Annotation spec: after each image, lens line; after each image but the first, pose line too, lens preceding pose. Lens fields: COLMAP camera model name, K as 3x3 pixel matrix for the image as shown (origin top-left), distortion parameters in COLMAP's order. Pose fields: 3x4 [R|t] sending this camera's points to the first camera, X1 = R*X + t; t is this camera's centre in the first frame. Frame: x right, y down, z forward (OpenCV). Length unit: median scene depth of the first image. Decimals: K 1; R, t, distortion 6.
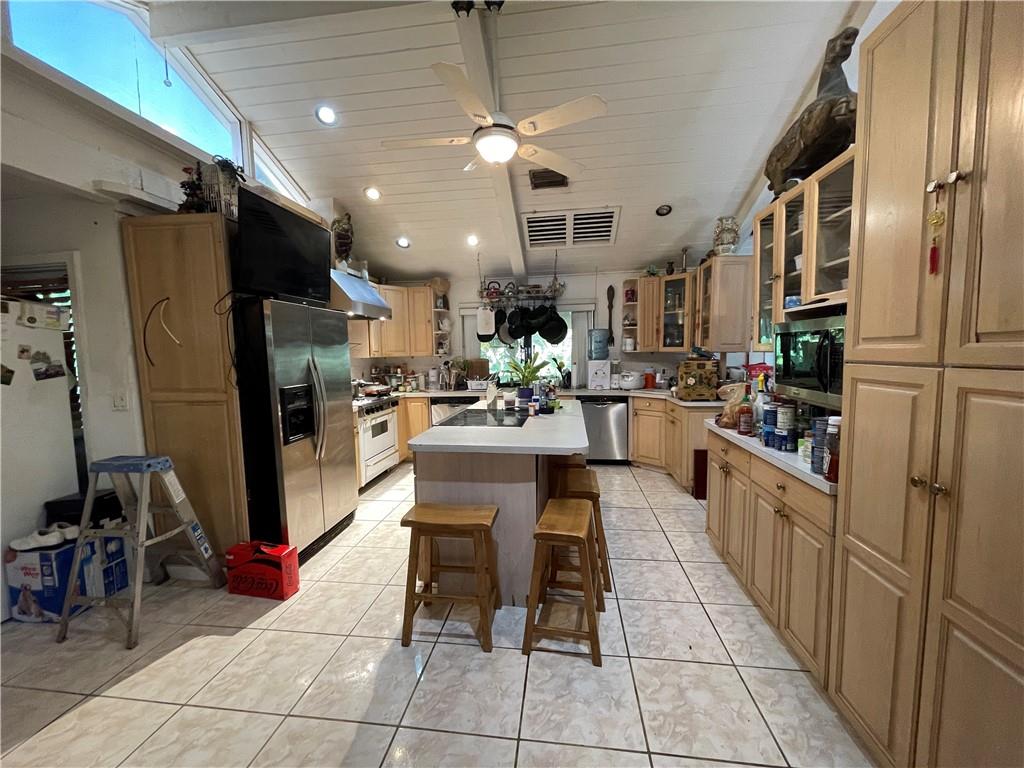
lens RADIAL K [[412.5, 0, 510.6], [0, 412.5, 387.0], [0, 0, 1]] dist [0.000455, -0.000021]
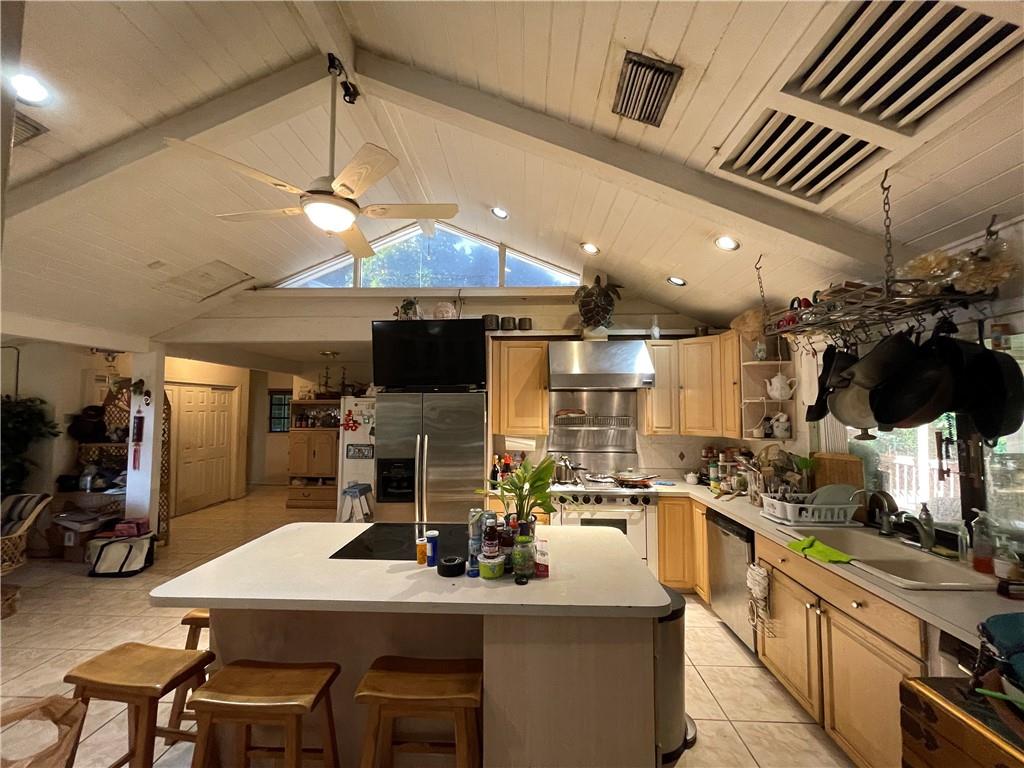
lens RADIAL K [[412.5, 0, 510.6], [0, 412.5, 387.0], [0, 0, 1]] dist [0.000455, -0.000021]
pose [[0.085109, -0.037764, -0.995656, 0.582648], [-0.087388, 0.995148, -0.045215, -0.145879], [0.992532, 0.090857, 0.081396, 0.922431]]
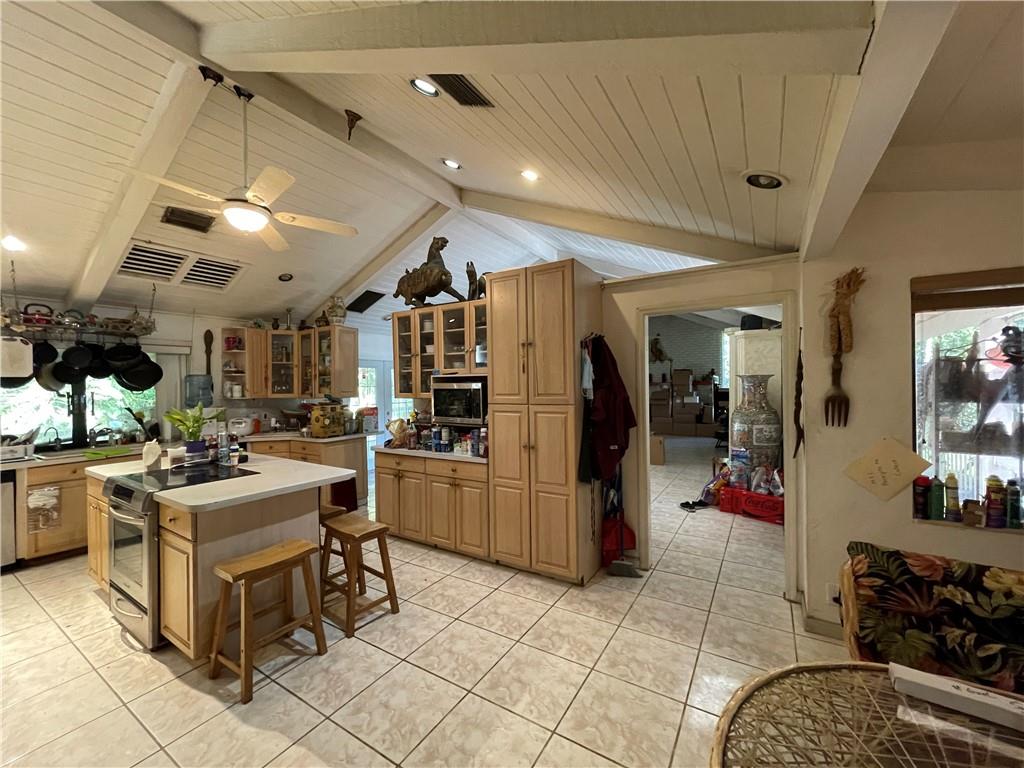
lens RADIAL K [[412.5, 0, 510.6], [0, 412.5, 387.0], [0, 0, 1]] dist [0.000455, -0.000021]
pose [[0.416820, 0.006021, 0.908969, -0.509132], [0.085237, 0.995313, -0.045679, -0.015556], [-0.904984, 0.096518, 0.414353, -0.032498]]
